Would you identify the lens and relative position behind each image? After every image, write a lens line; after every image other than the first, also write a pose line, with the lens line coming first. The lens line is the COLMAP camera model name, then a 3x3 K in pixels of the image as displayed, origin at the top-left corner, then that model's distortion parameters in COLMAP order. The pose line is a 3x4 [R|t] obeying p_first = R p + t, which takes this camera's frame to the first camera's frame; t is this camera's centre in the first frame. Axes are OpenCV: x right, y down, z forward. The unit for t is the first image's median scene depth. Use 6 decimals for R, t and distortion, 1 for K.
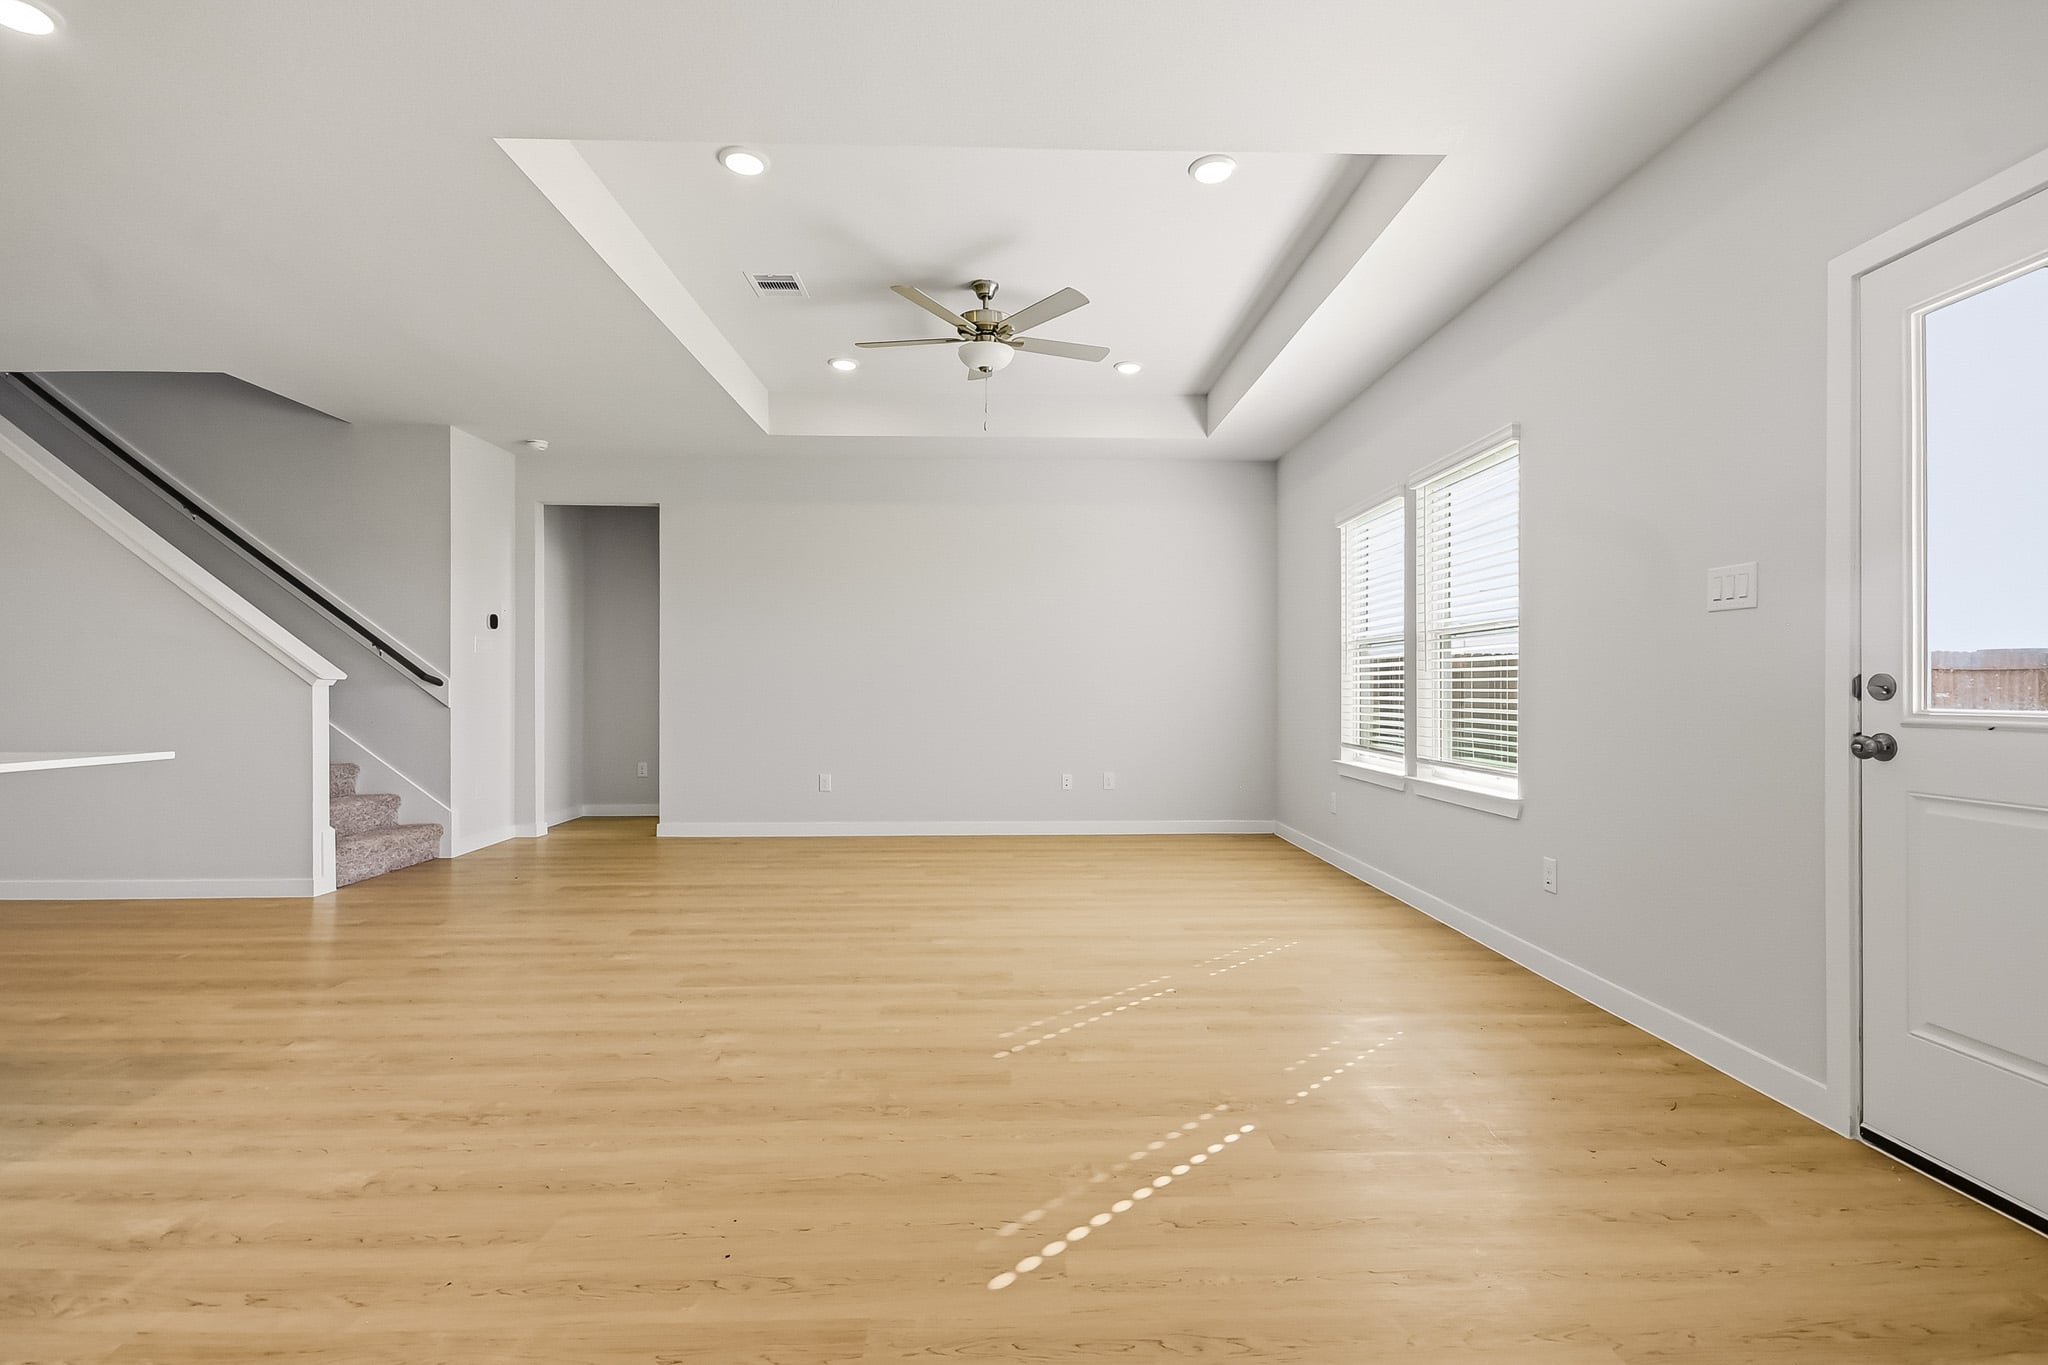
lens RADIAL K [[930.0, 0, 1017.4], [0, 930.0, 675.0], [0, 0, 1]] dist [0.017349, -0.011634]
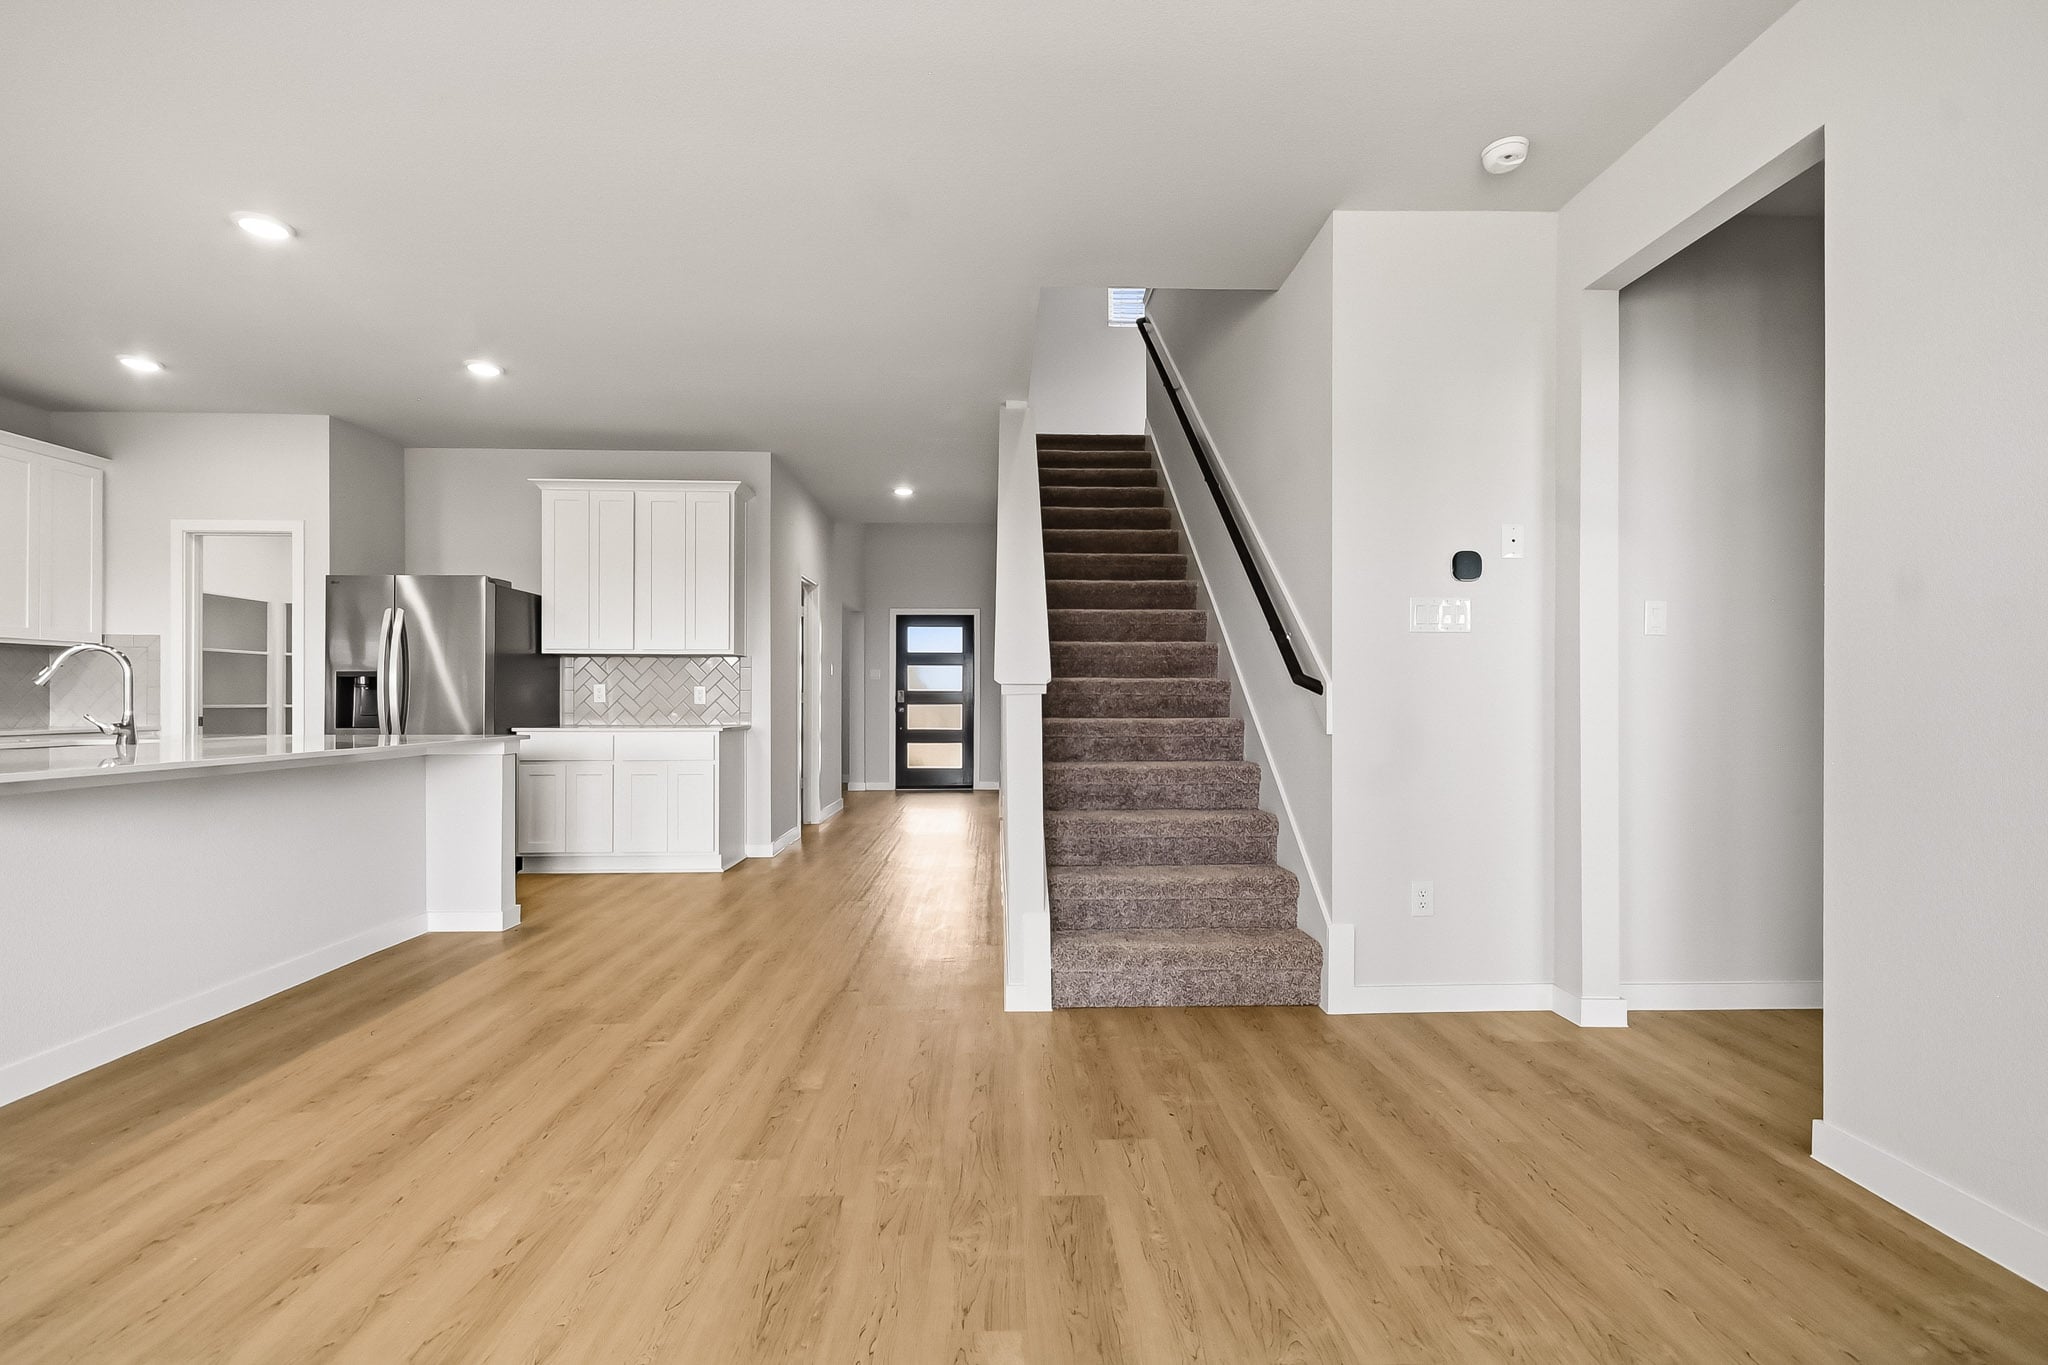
lens RADIAL K [[901.8, 0, 1022.2], [0, 901.8, 697.3], [0, 0, 1]] dist [-0.003505, -0.000373]
pose [[0.008453, -0.000435, -0.999964, -0.147478], [0.011817, 0.999930, -0.000335, 0.018124], [0.999894, -0.011814, 0.008458, 1.332391]]
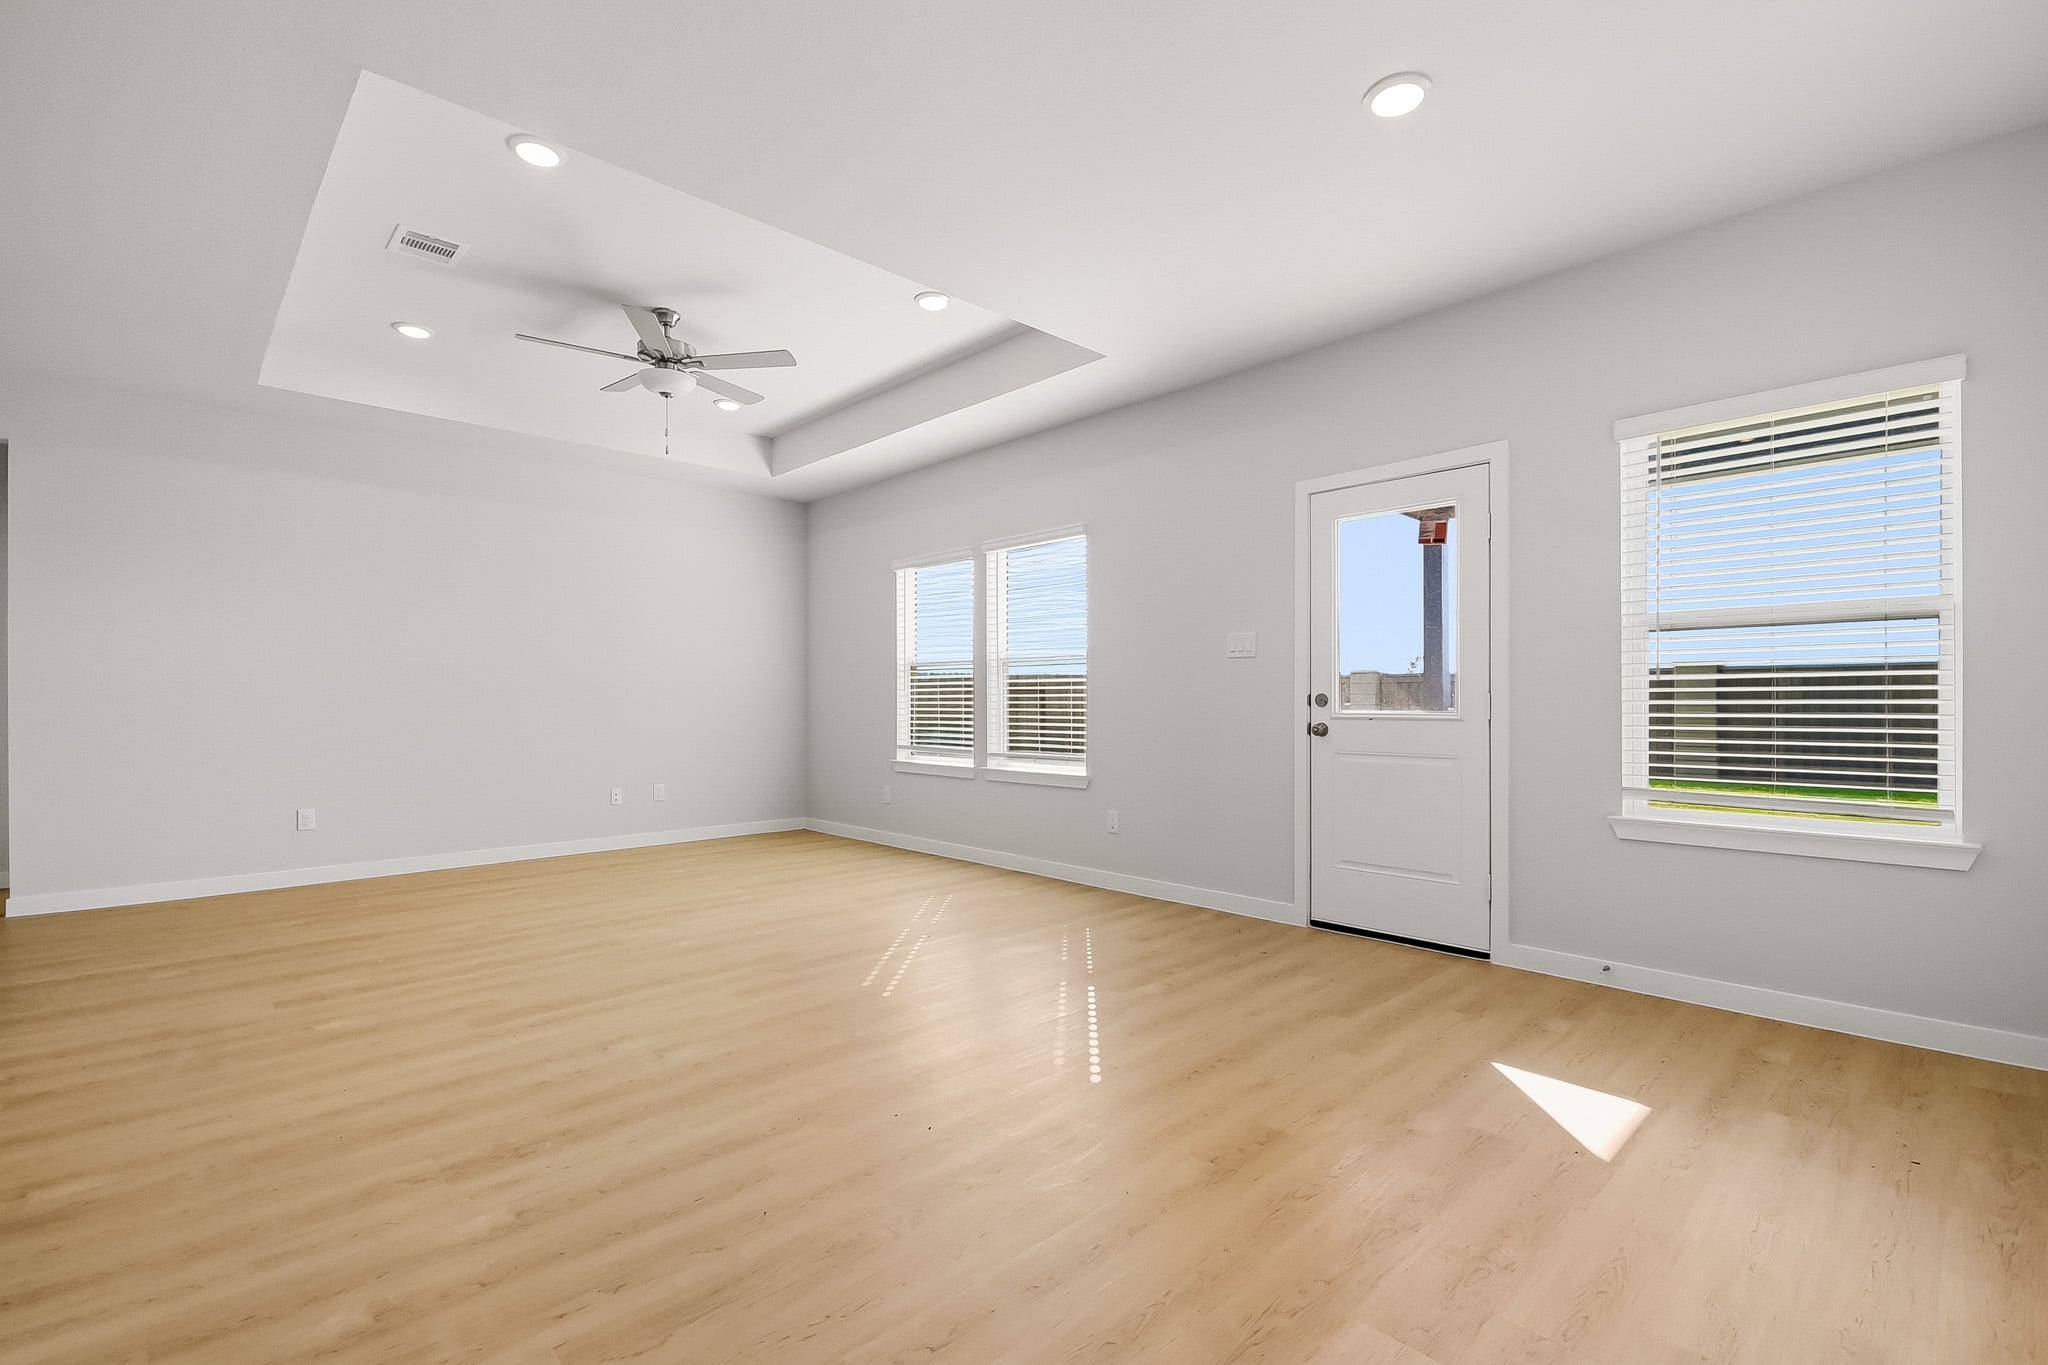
lens RADIAL K [[919.3, 0, 1024.9], [0, 919.3, 688.4], [0, 0, 1]] dist [-0.000083, -0.000391]
pose [[0.743944, 0.006130, 0.668214, -0.518340], [-0.006454, 0.999977, -0.001987, -0.002591], [-0.668211, -0.002834, 0.743967, -0.032435]]
